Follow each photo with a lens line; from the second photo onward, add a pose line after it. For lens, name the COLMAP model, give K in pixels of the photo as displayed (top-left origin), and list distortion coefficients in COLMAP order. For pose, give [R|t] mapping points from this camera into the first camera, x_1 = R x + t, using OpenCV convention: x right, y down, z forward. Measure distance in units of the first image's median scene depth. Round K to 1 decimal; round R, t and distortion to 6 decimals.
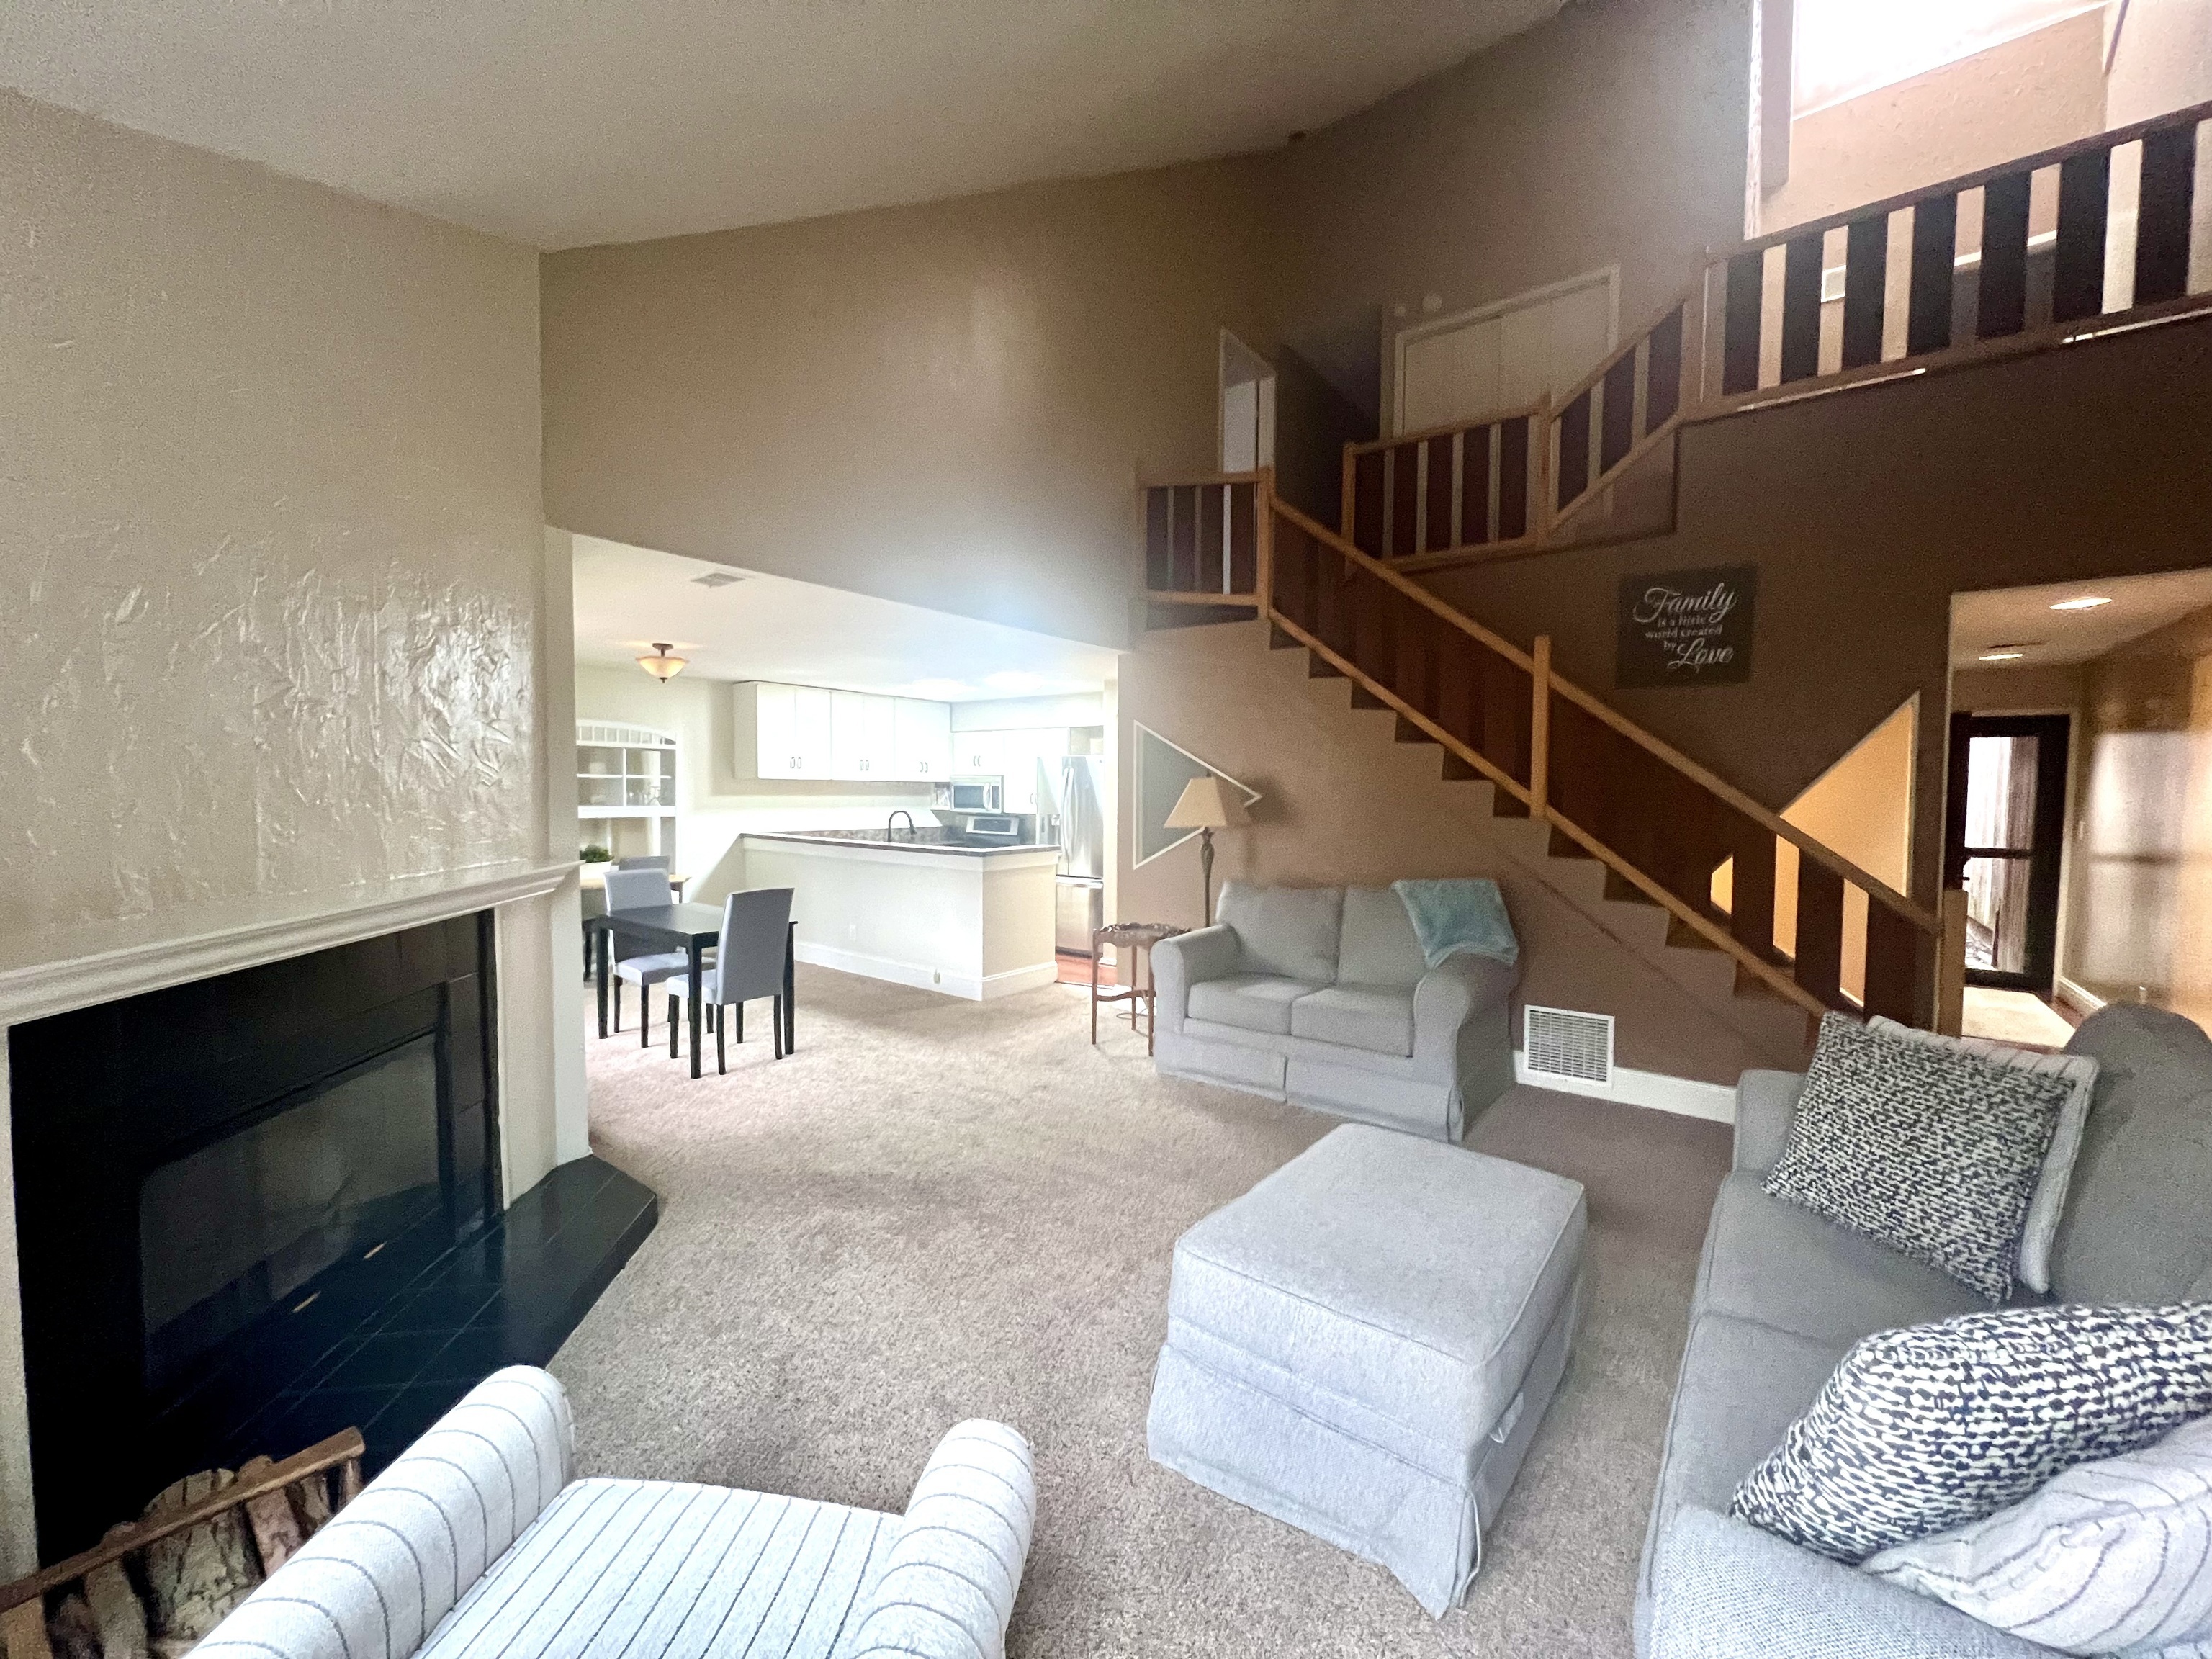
lens RADIAL K [[887.2, 0, 1108.3], [0, 887.2, 832.2], [0, 0, 1]] dist [0.001189, -0.000223]
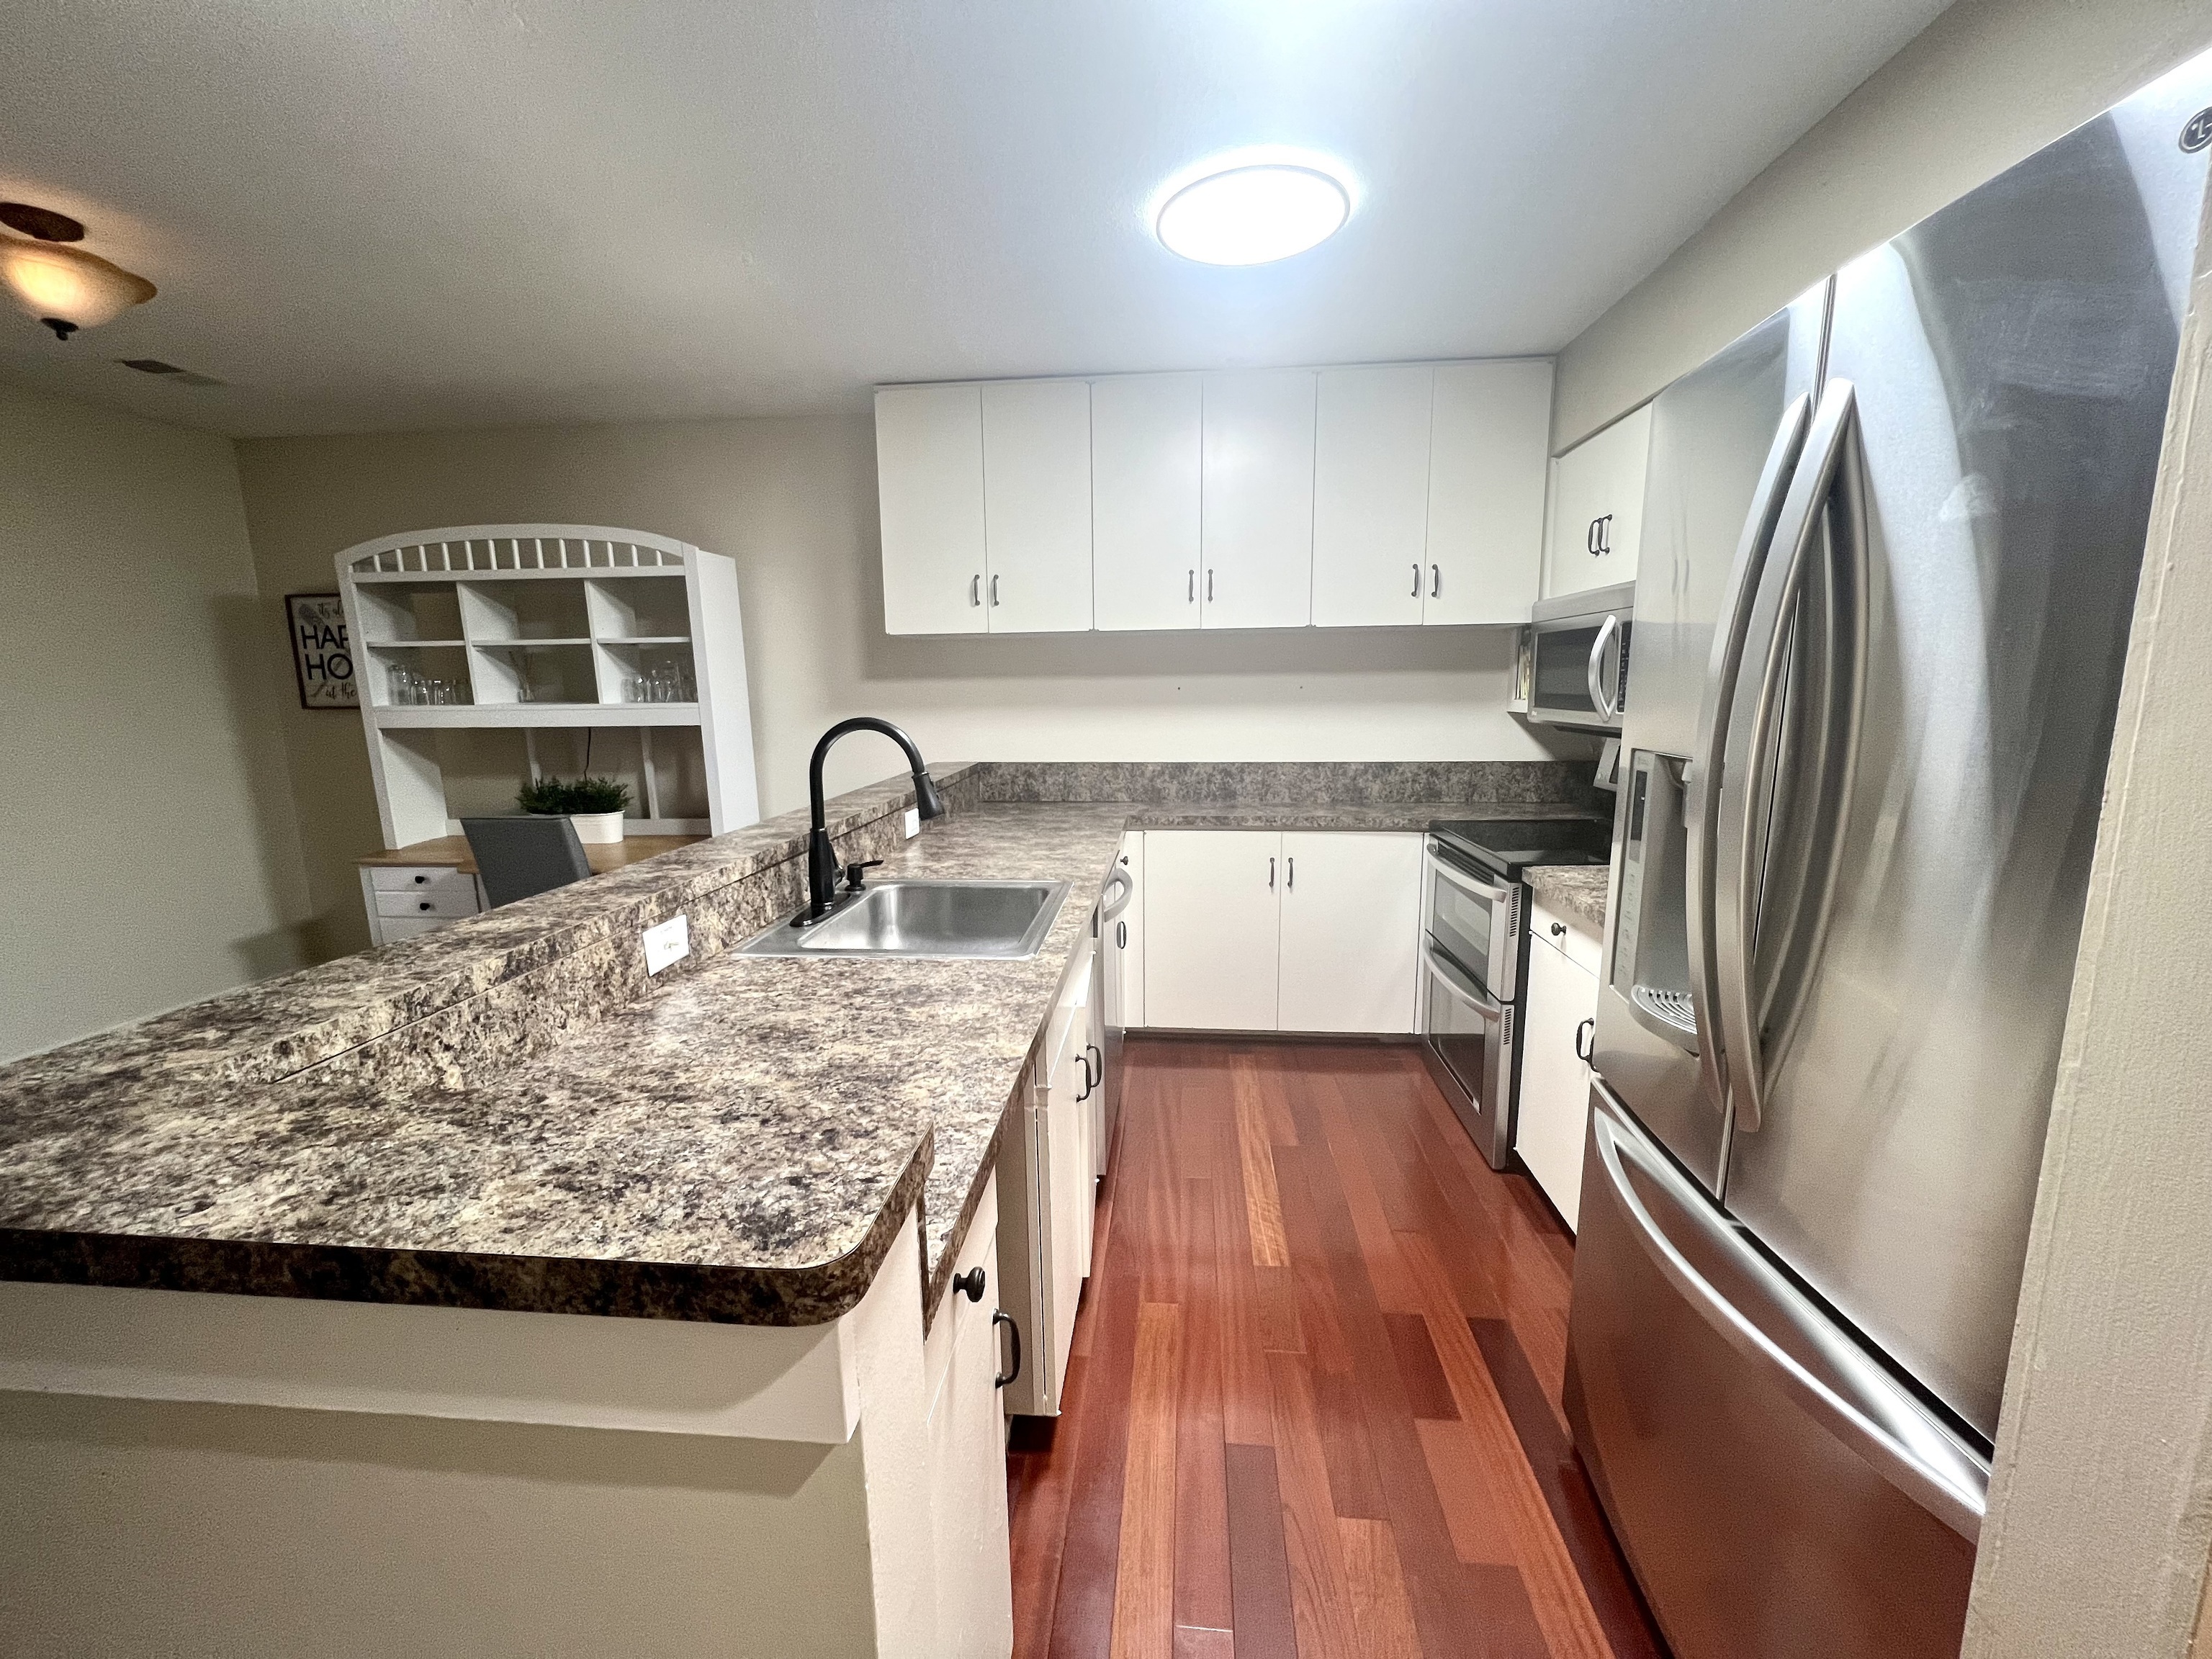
lens RADIAL K [[887.2, 0, 1105.1], [0, 887.2, 836.5], [0, 0, 1]] dist [0.001189, -0.000223]
pose [[0.541211, 0.124033, -0.831689, 0.011822], [-0.021791, 0.990798, 0.133581, -0.023370], [0.840605, -0.054172, 0.538933, 0.794192]]
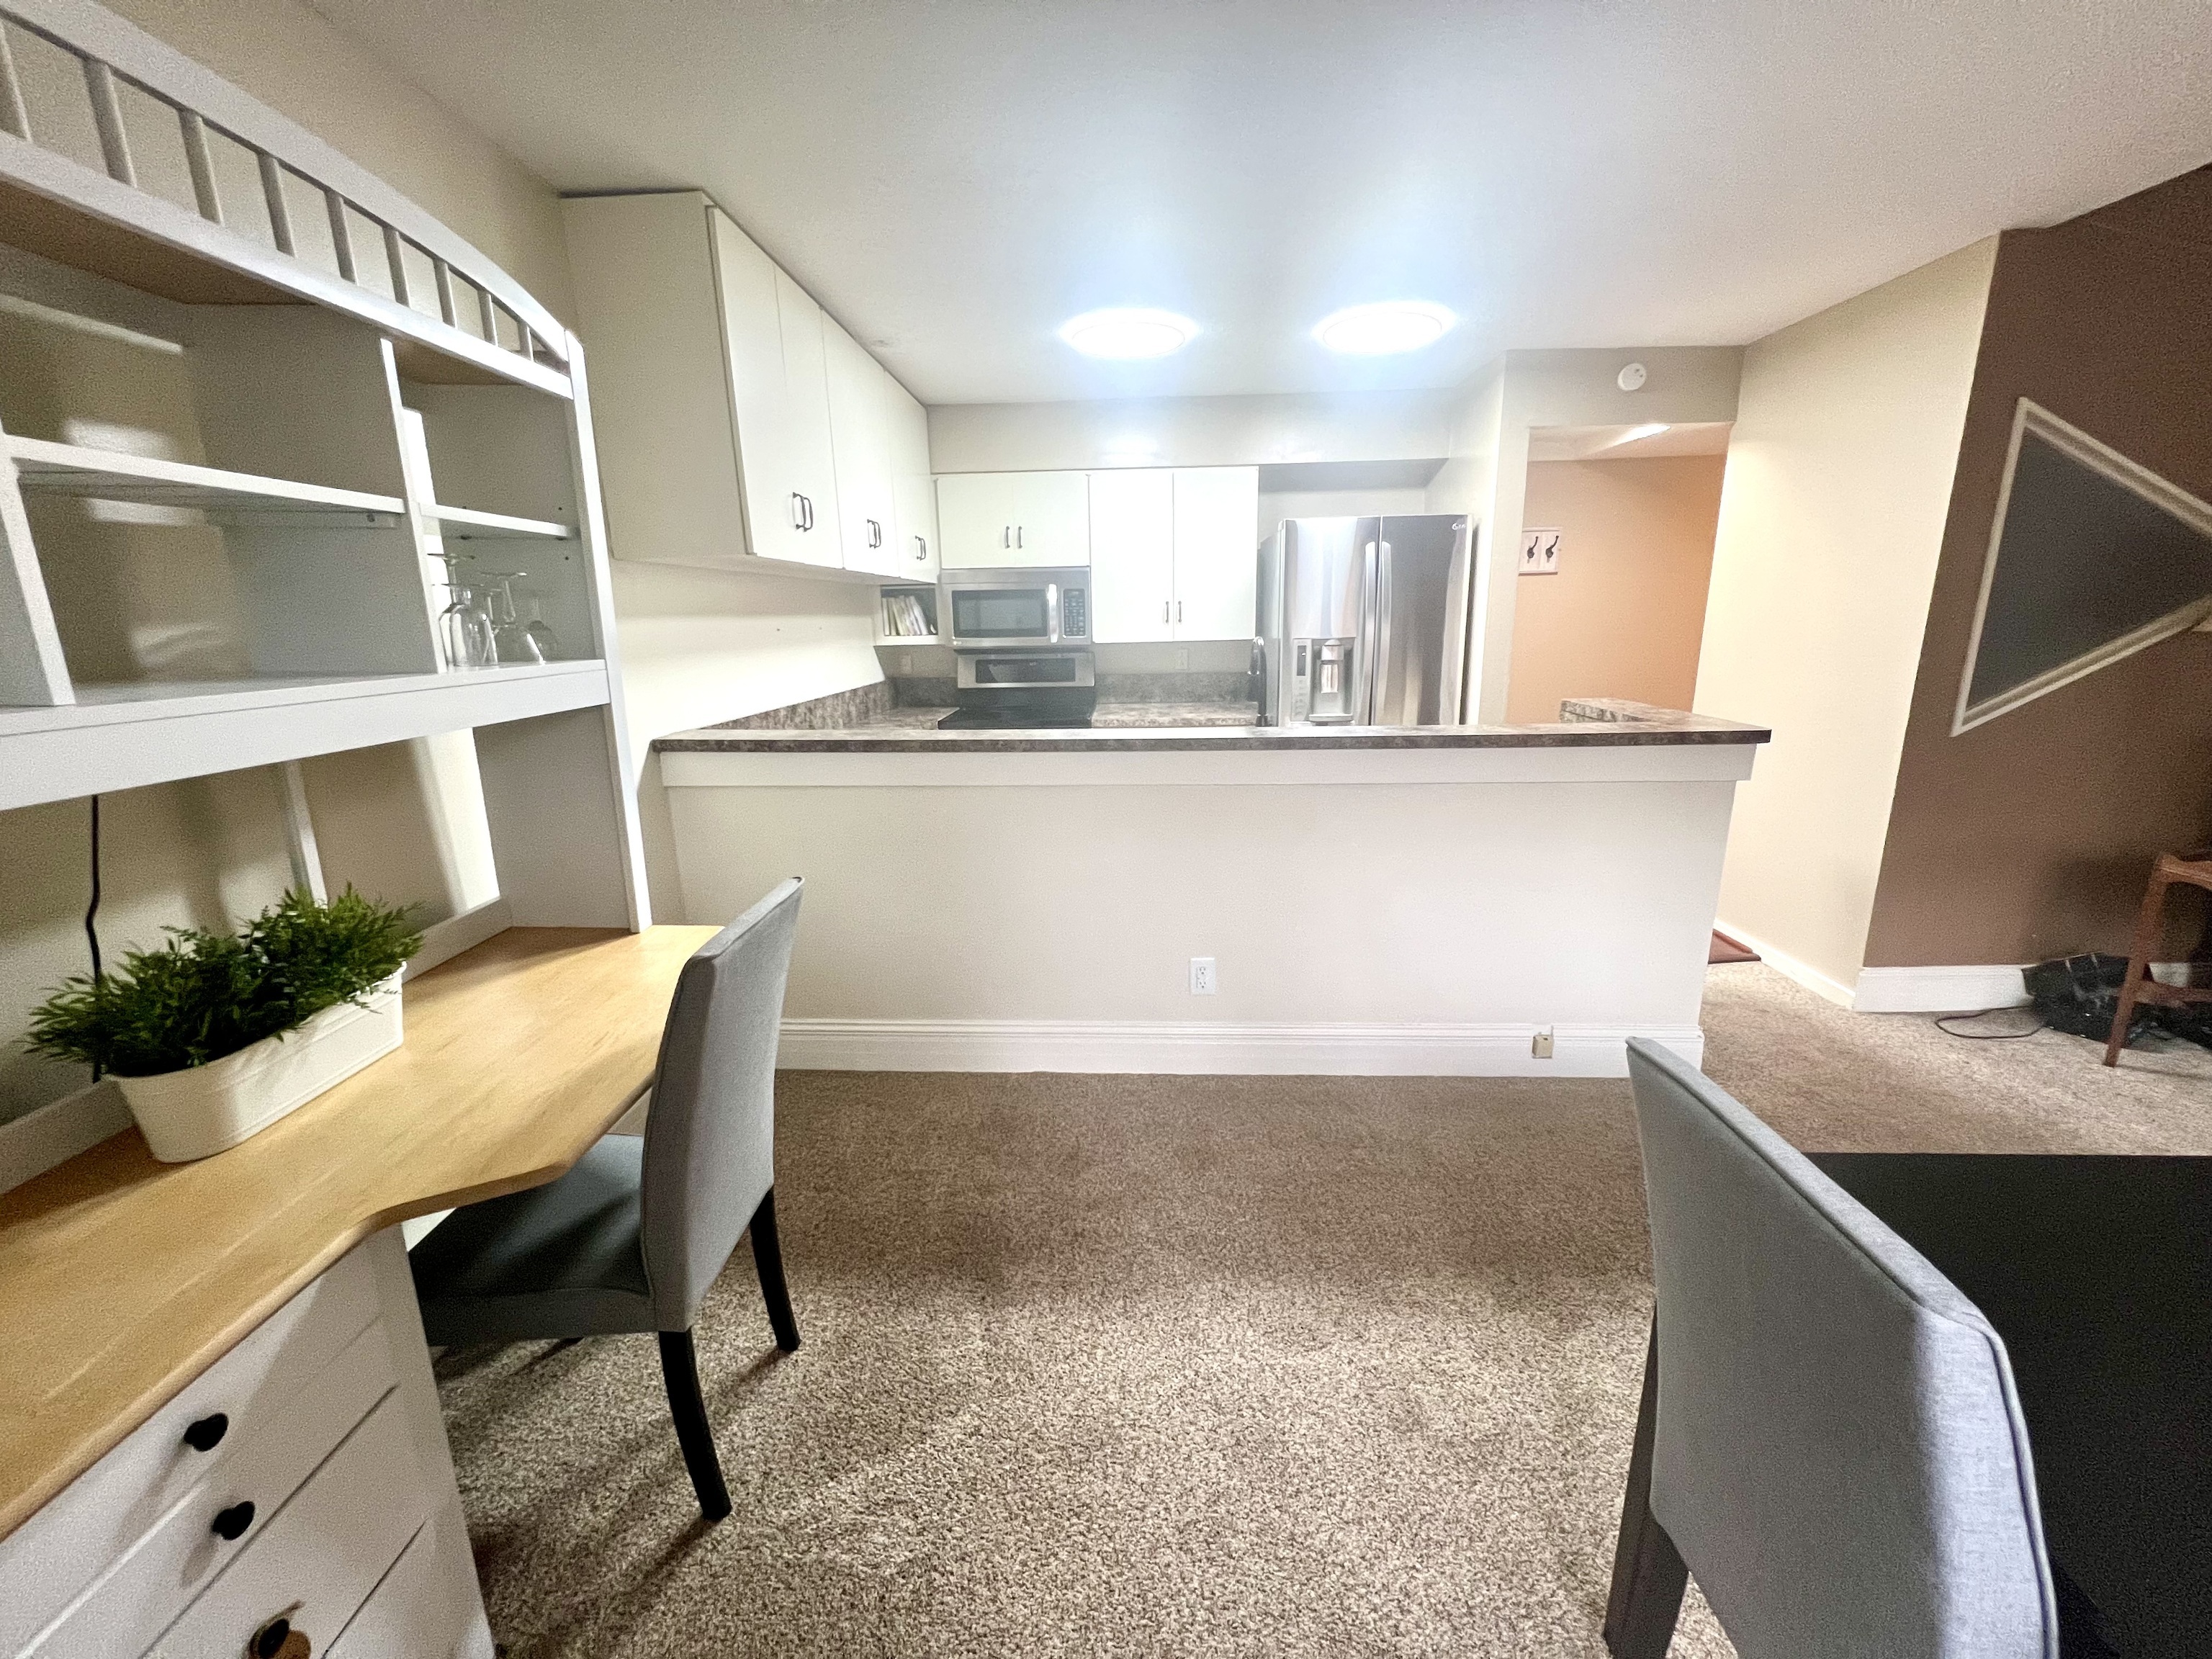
lens RADIAL K [[887.2, 0, 1099.7], [0, 887.2, 833.3], [0, 0, 1]] dist [0.001189, -0.000223]
pose [[0.816123, -0.161556, 0.554836, -0.448137], [0.052697, 0.976932, 0.206948, -0.022857], [-0.575471, -0.139657, 0.805810, 0.623542]]
